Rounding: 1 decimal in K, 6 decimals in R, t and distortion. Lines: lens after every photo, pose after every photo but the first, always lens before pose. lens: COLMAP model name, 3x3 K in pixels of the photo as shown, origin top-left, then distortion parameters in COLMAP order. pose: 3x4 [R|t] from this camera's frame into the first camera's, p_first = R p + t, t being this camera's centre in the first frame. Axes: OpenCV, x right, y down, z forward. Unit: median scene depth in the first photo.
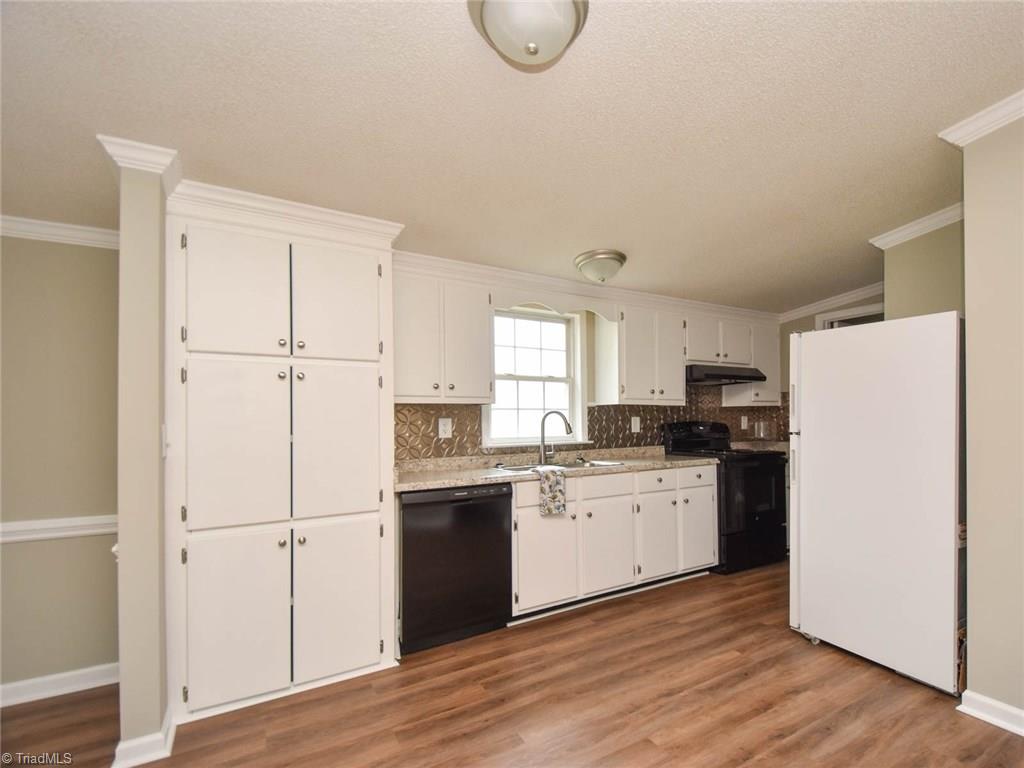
lens RADIAL K [[500.0, 0, 575.9], [0, 500.0, 413.4], [0, 0, 1]] dist [0.019522, -0.017516]
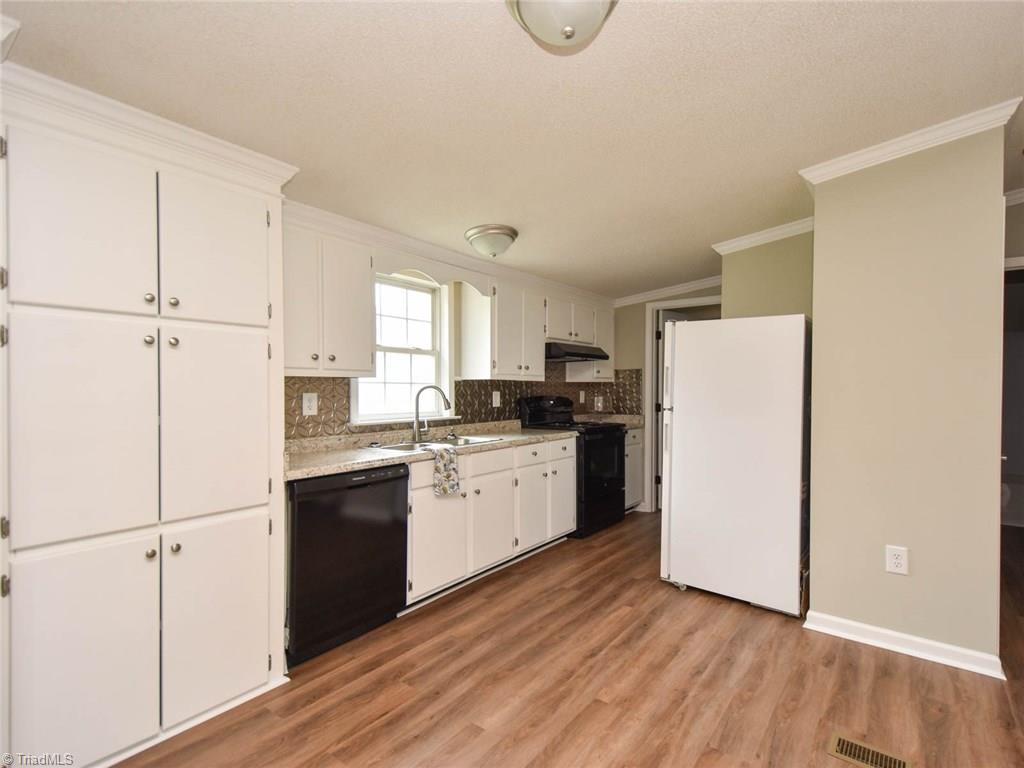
lens RADIAL K [[500.0, 0, 540.2], [0, 500.0, 392.3], [0, 0, 1]] dist [0.019522, -0.017516]
pose [[0.932705, 0.007169, 0.360570, -0.256329], [-0.013480, 0.999797, 0.014993, -0.012547], [-0.360389, -0.018845, 0.932612, 0.045036]]
